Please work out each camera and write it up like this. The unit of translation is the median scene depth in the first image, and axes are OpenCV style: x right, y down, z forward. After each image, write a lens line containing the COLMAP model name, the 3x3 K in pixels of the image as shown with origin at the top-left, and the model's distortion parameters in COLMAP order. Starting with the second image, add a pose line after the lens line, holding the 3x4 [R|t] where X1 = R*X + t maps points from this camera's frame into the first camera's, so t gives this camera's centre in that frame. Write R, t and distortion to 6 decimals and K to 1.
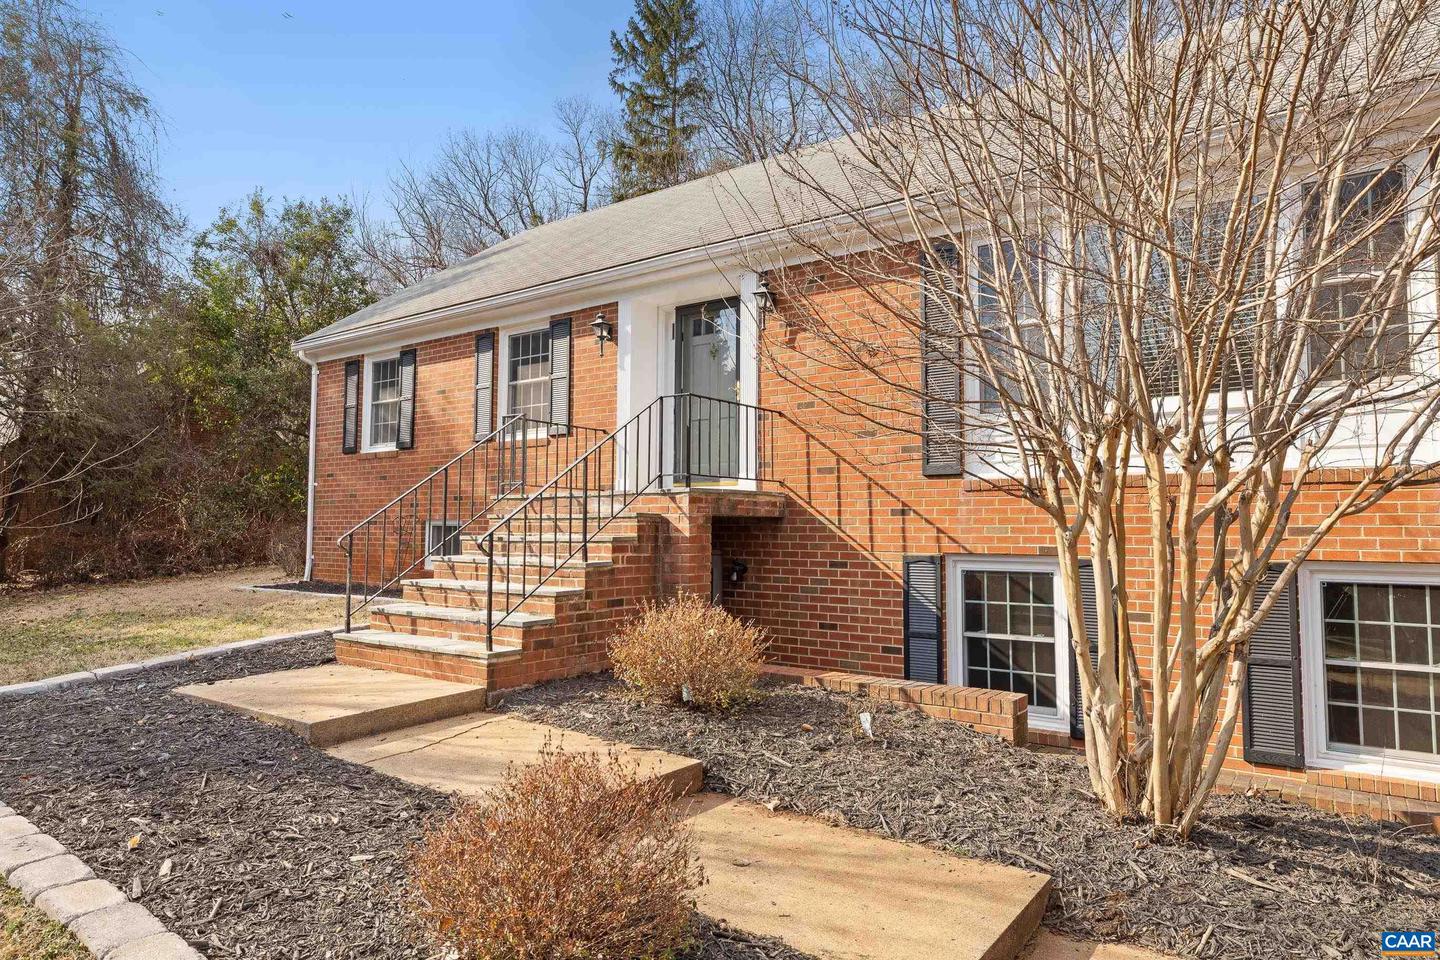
lens RADIAL K [[896.6, 0, 720.2], [0, 896.6, 479.2], [0, 0, 1]] dist [0.002479, 0.000609]
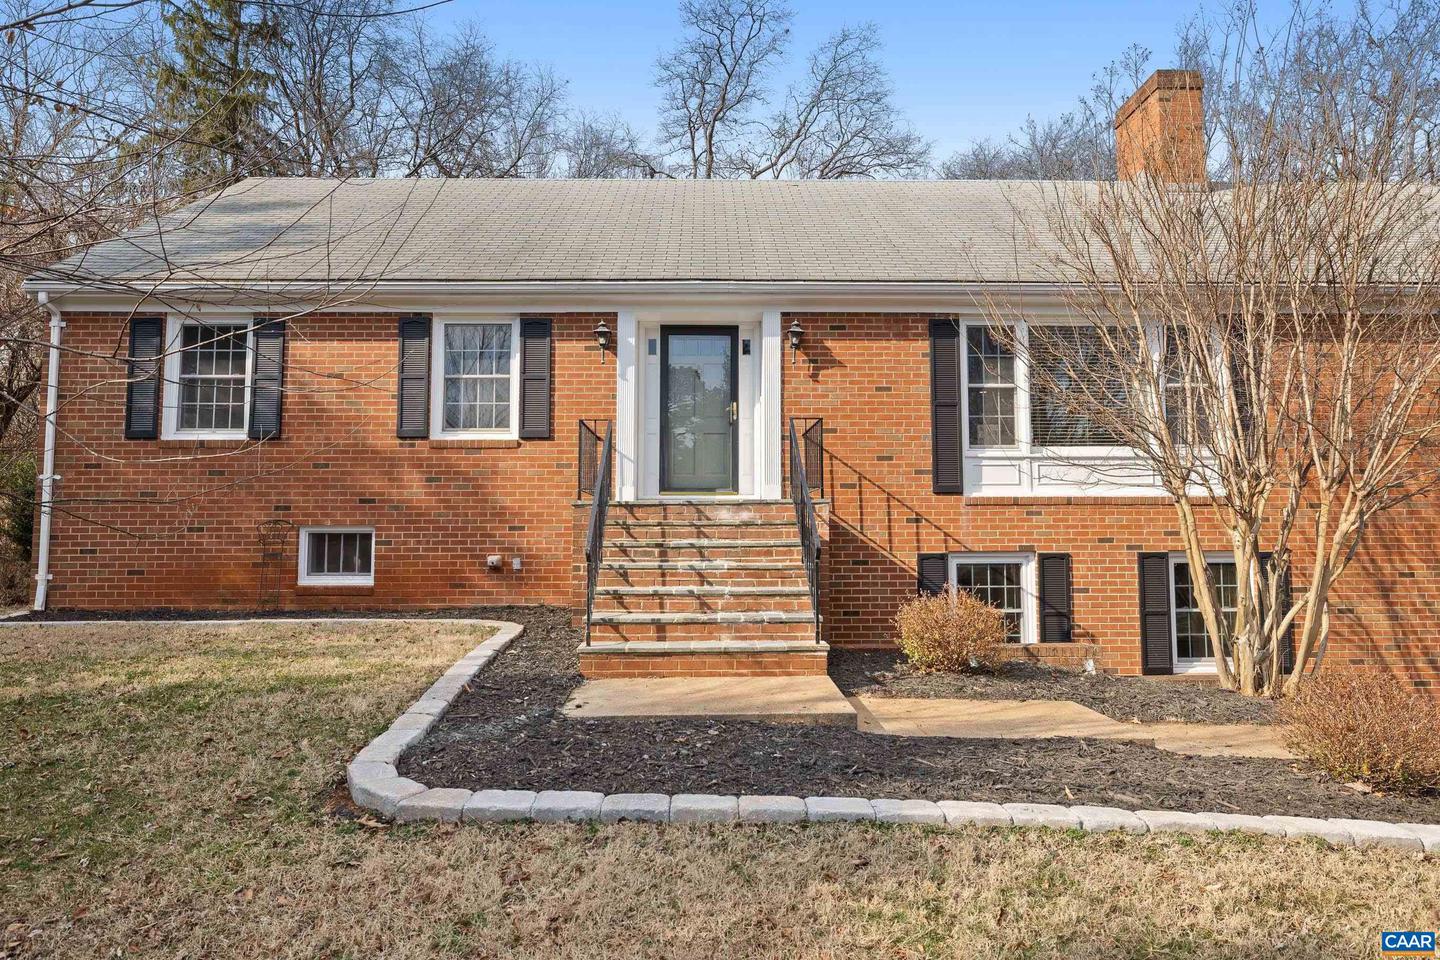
lens RADIAL K [[896.6, 0, 721.5], [0, 896.6, 476.9], [0, 0, 1]] dist [0.002479, 0.000609]
pose [[0.786887, 0.033624, 0.616180, -0.783009], [-0.028270, 0.999430, -0.018436, 0.005753], [-0.616449, -0.002912, 0.787389, 0.147779]]
